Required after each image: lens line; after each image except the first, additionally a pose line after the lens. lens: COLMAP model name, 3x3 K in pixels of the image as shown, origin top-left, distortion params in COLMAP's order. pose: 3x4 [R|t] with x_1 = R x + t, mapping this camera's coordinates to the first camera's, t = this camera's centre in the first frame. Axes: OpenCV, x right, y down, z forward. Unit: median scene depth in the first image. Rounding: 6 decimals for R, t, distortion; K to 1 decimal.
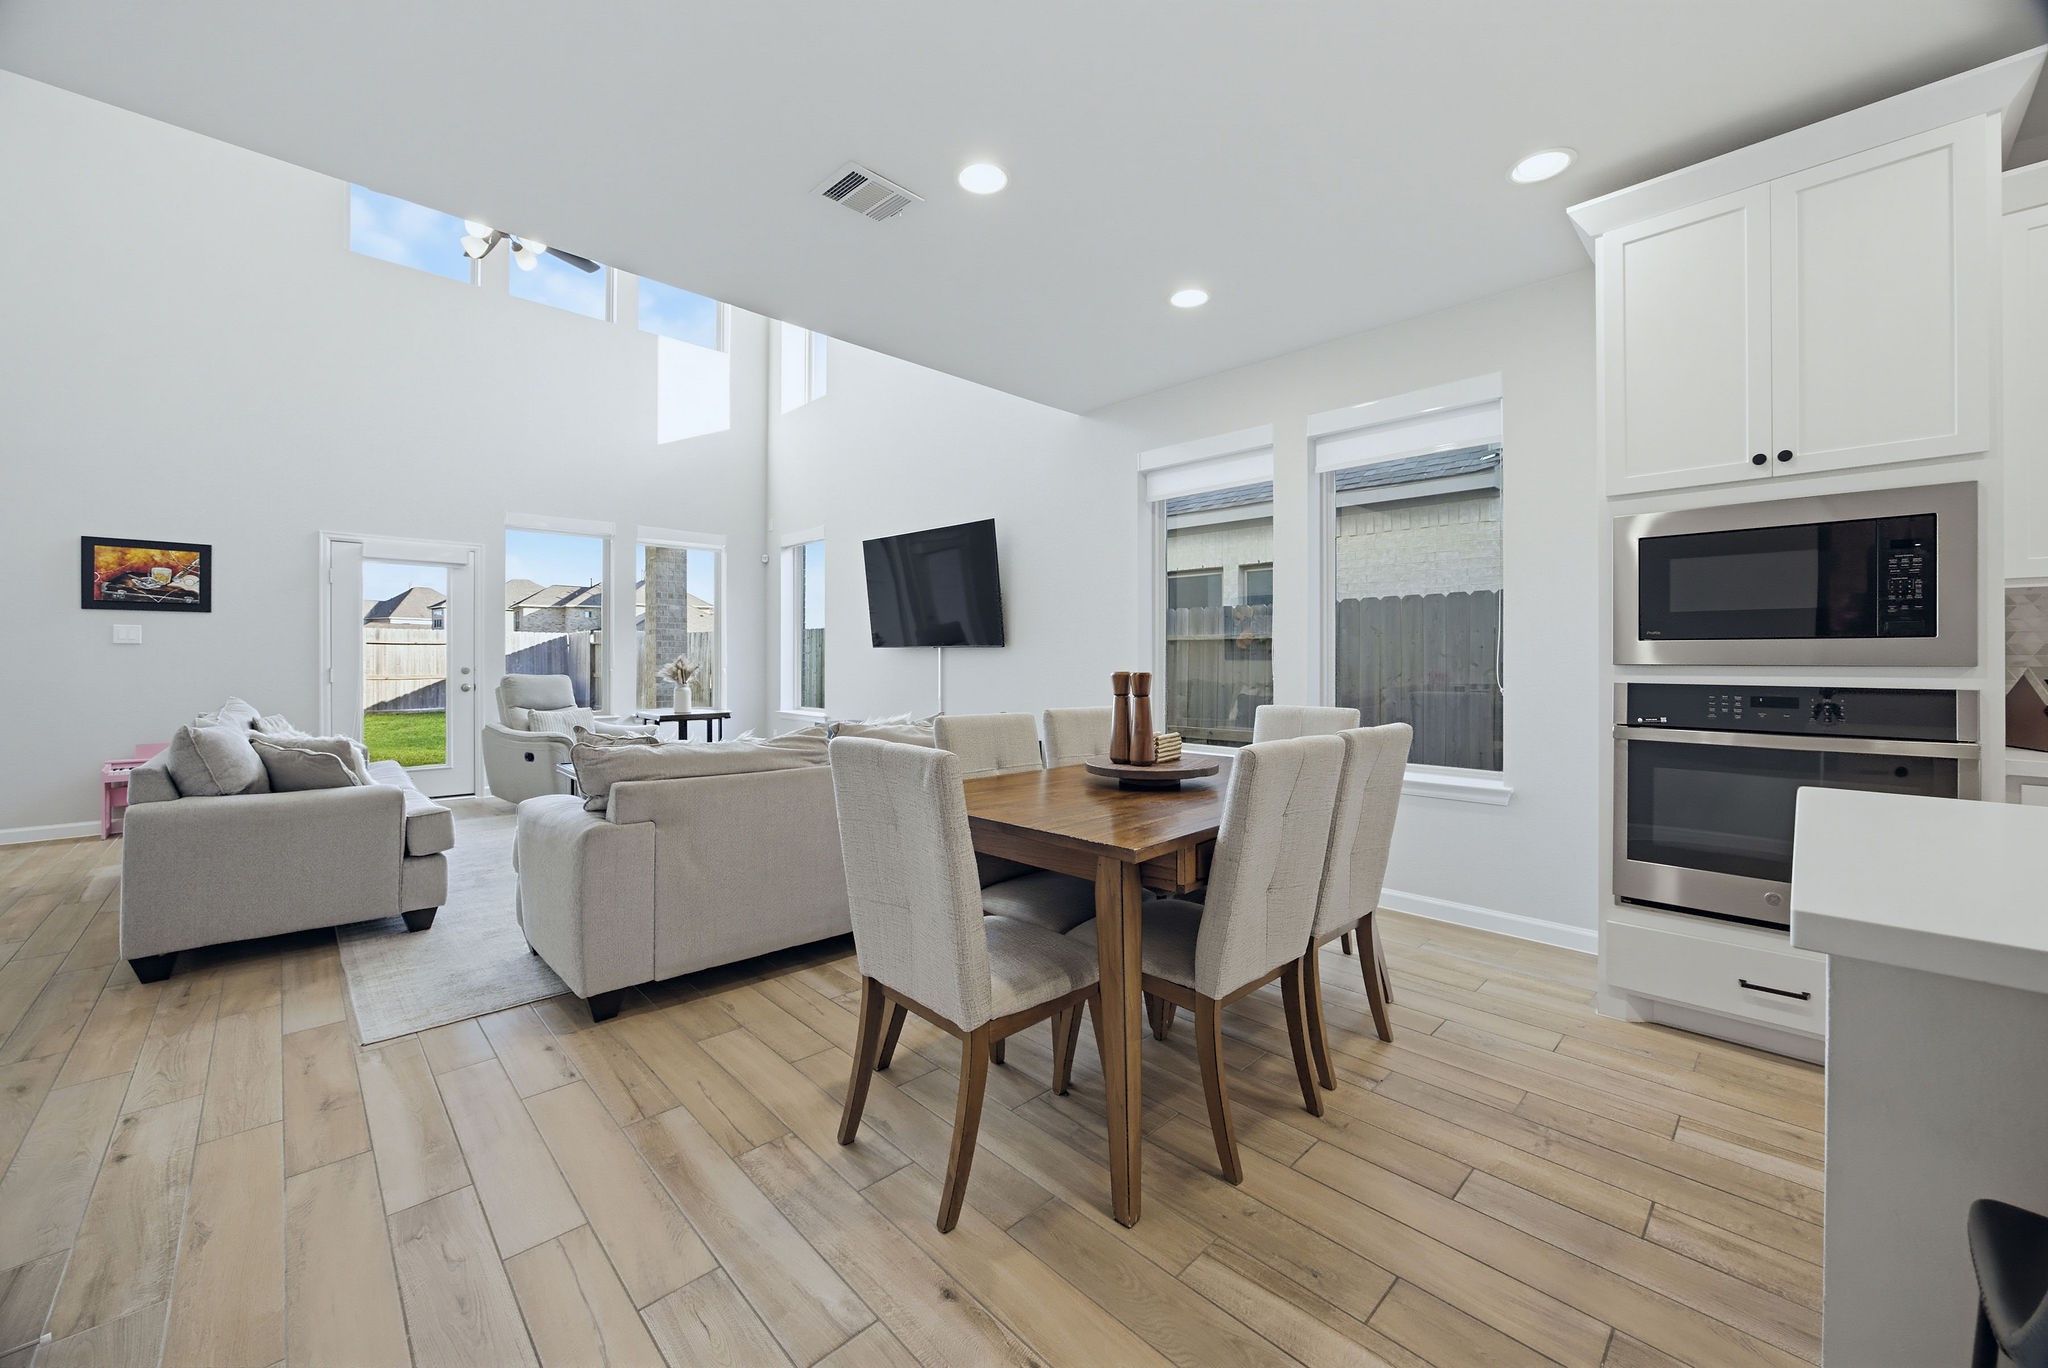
lens RADIAL K [[785.5, 0, 1019.3], [0, 785.5, 661.3], [0, 0, 1]] dist [-0.034383, 0.010618]
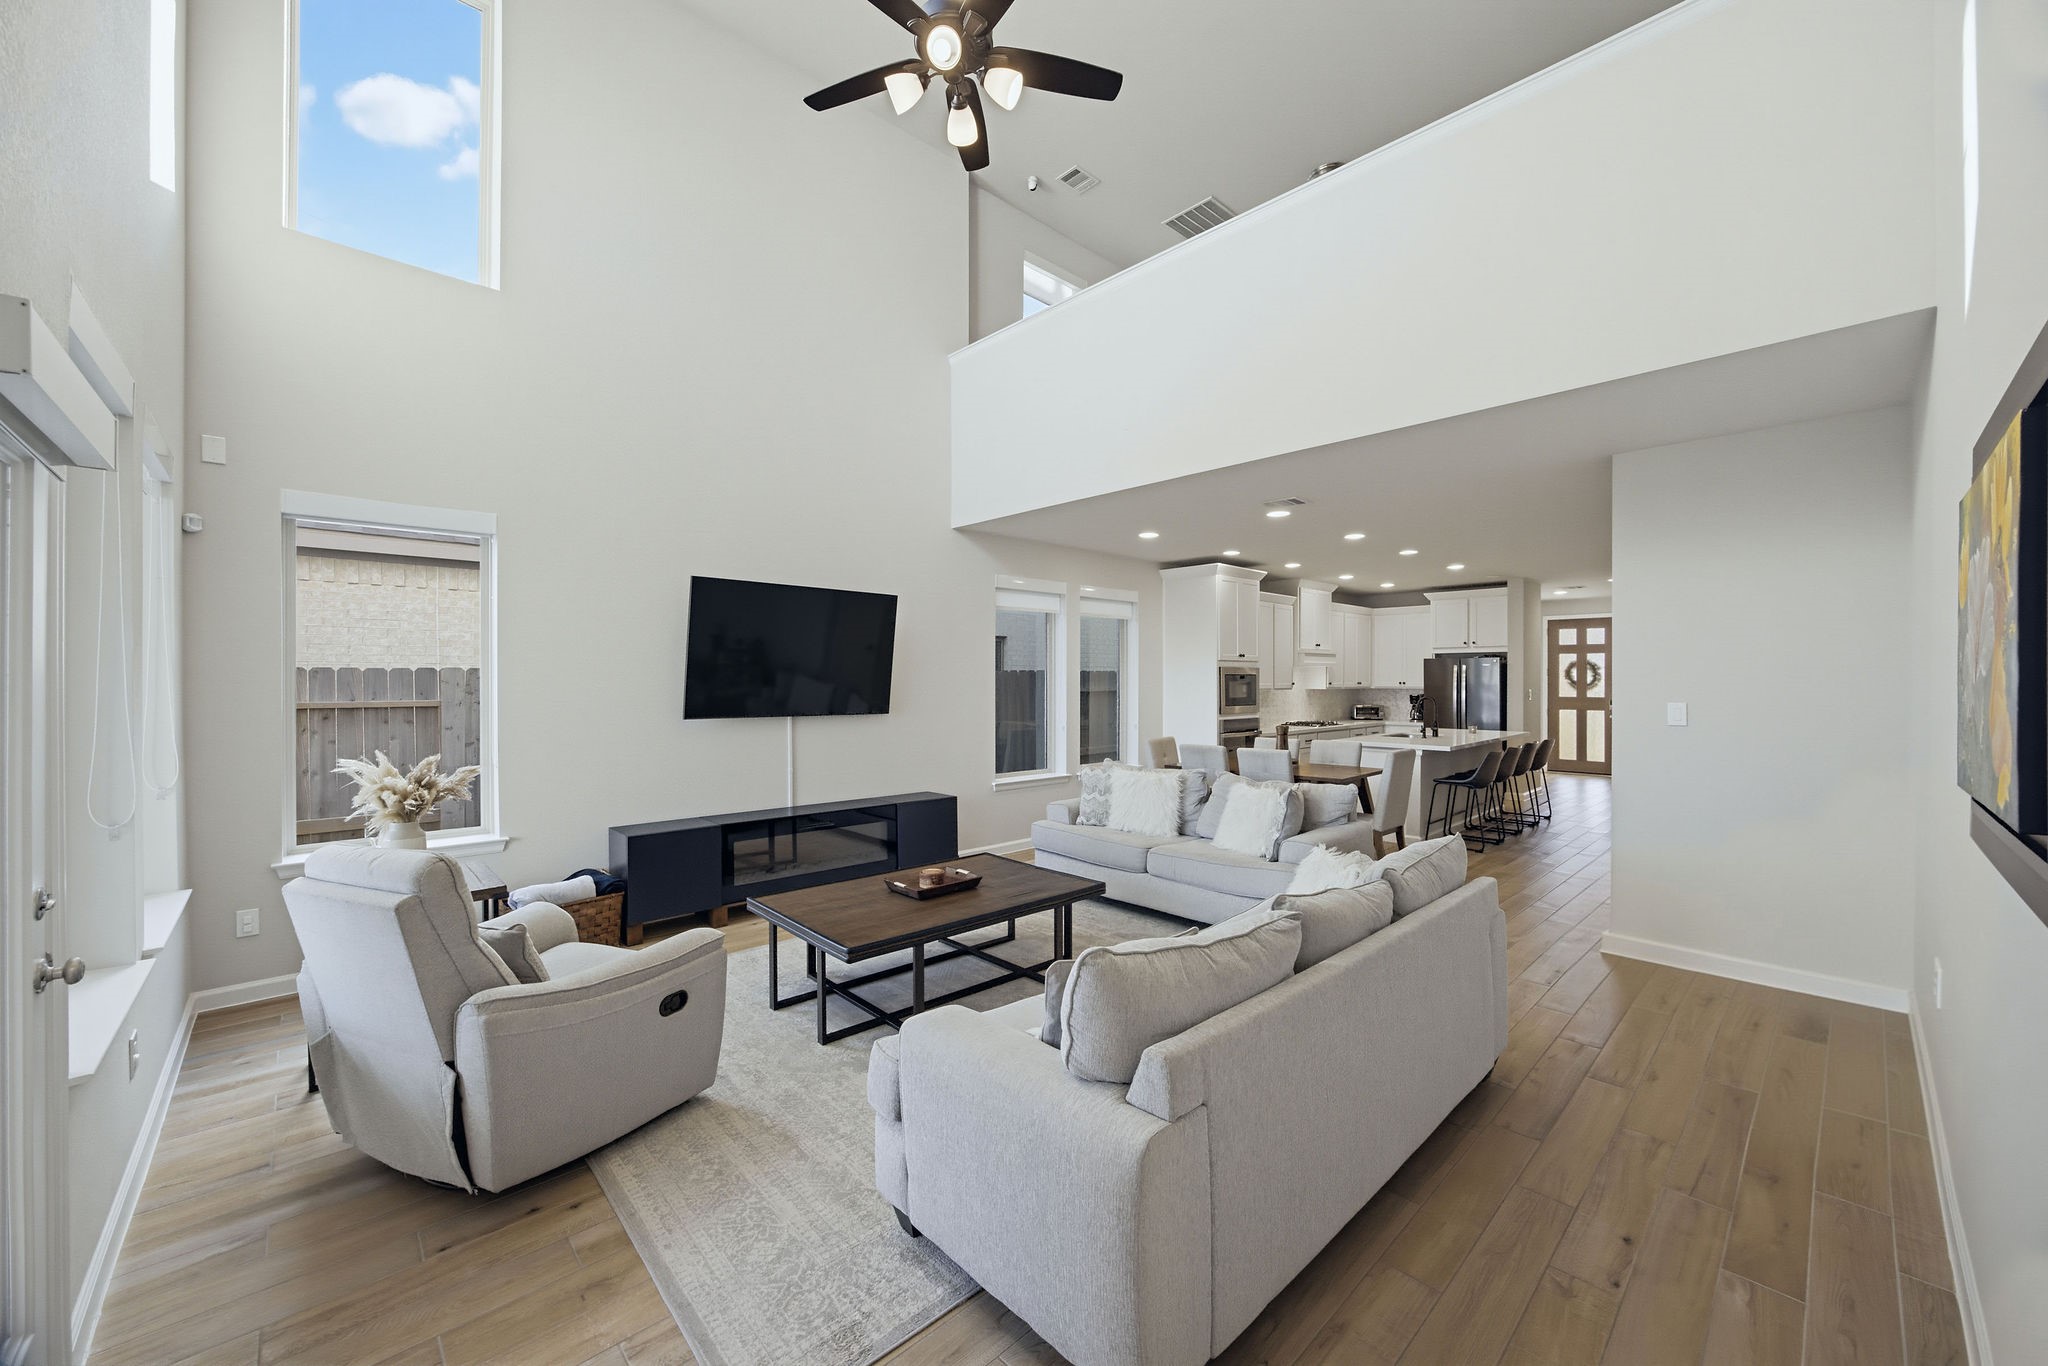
lens RADIAL K [[799.7, 0, 1050.1], [0, 799.7, 679.1], [0, 0, 1]] dist [-0.000676, 0.011021]
pose [[-0.025541, -0.000881, 0.999673, -2.118097], [0.006072, 0.999981, 0.001037, -0.126691], [-0.999655, 0.006096, -0.025535, 1.539831]]
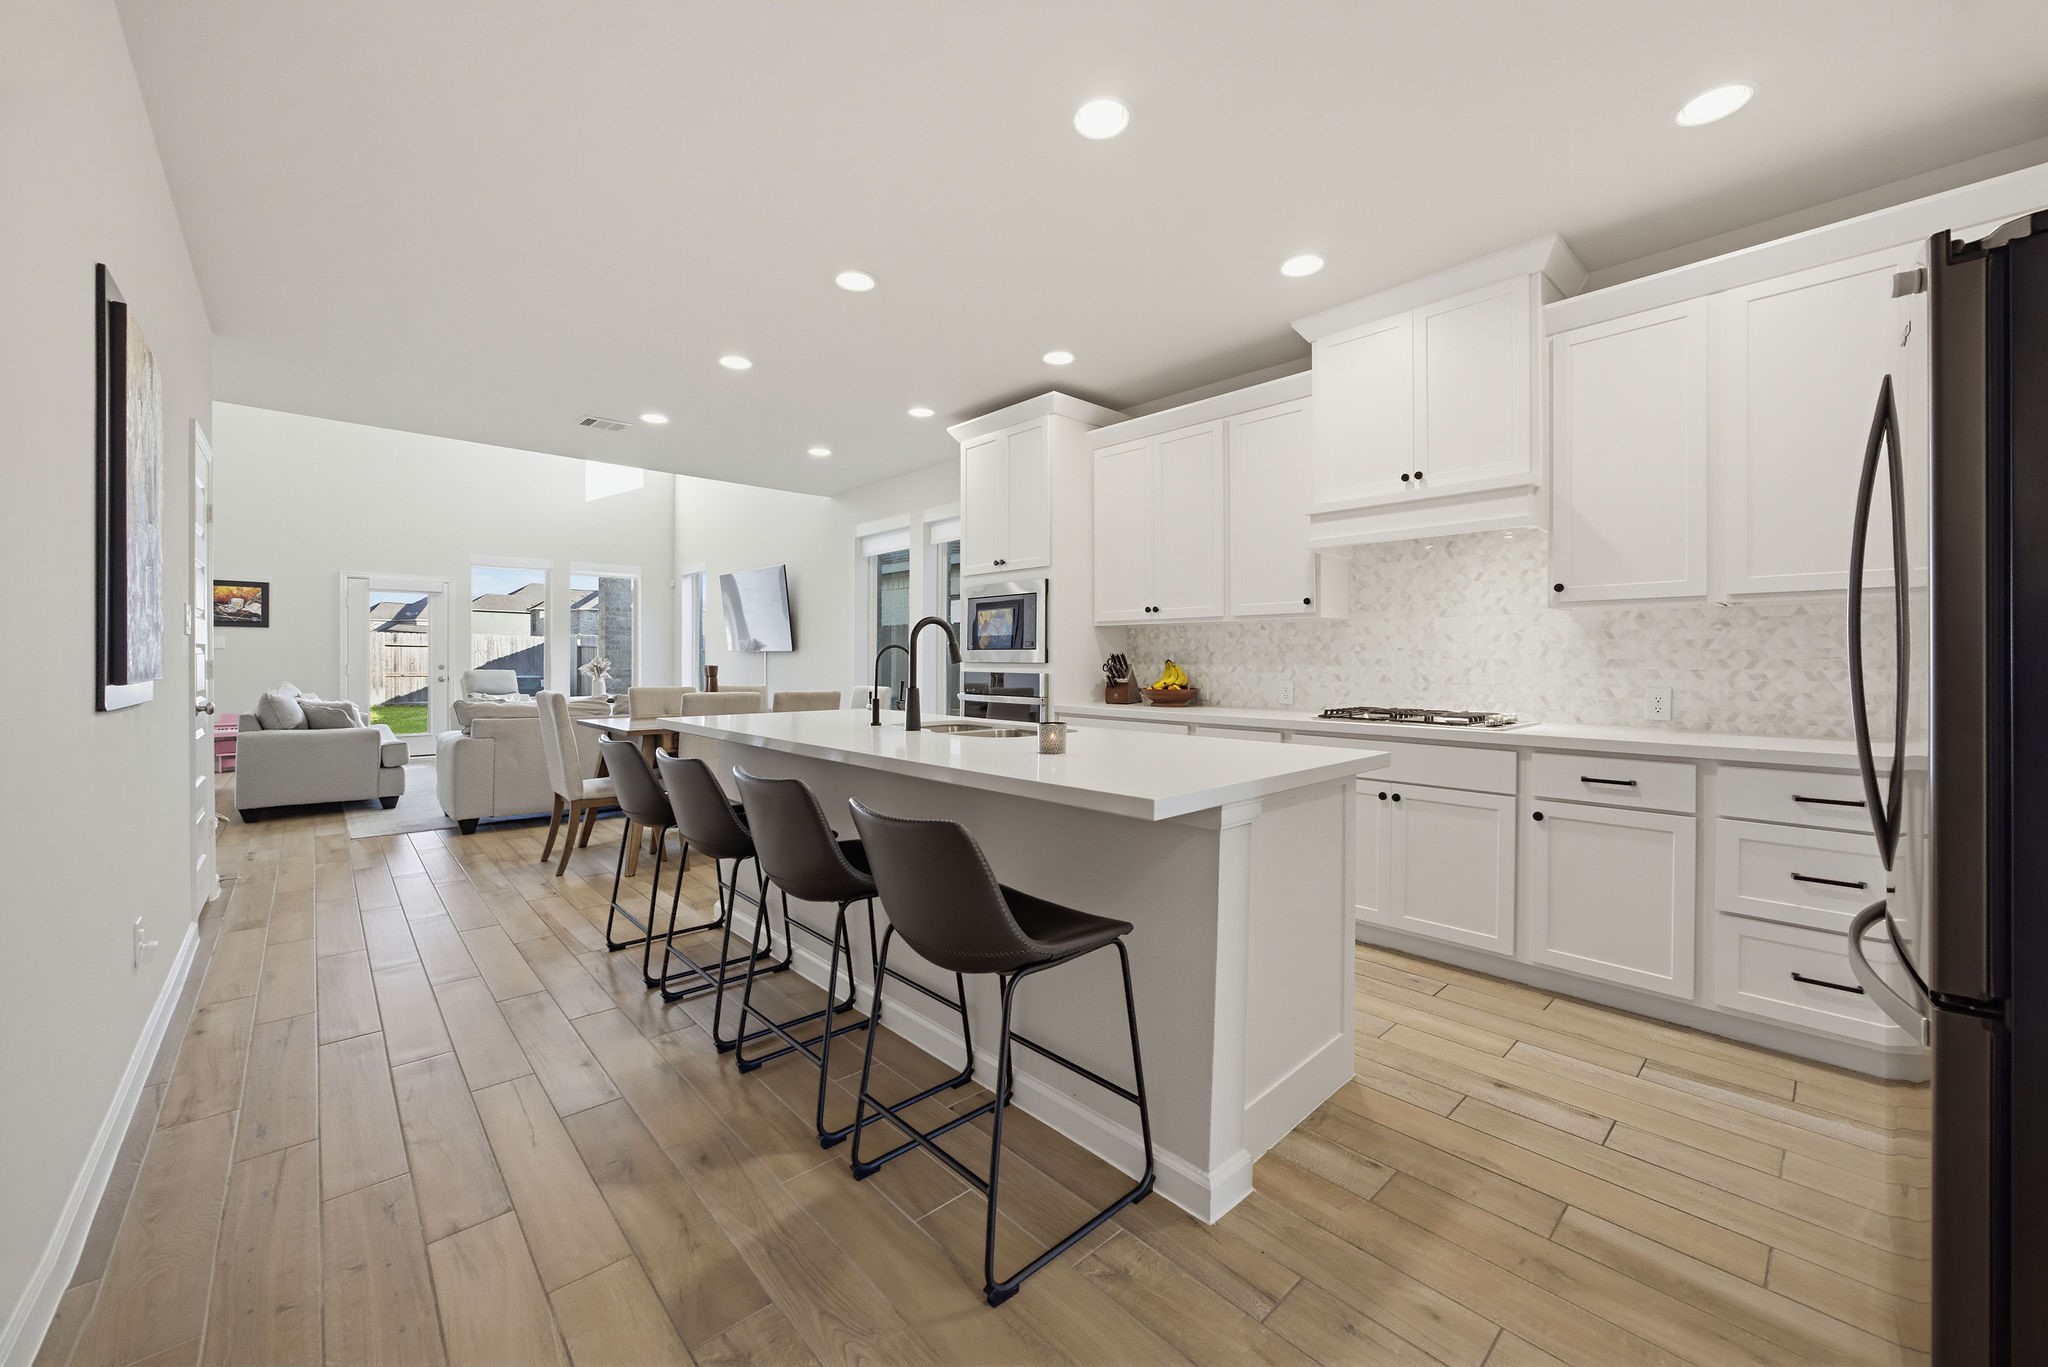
lens RADIAL K [[785.5, 0, 1019.3], [0, 785.5, 660.8], [0, 0, 1]] dist [-0.034383, 0.010618]
pose [[0.999748, 0.001990, -0.022380, 0.828684], [-0.002051, 0.999994, -0.002727, 0.004914], [0.022374, 0.002772, 0.999746, -0.867462]]
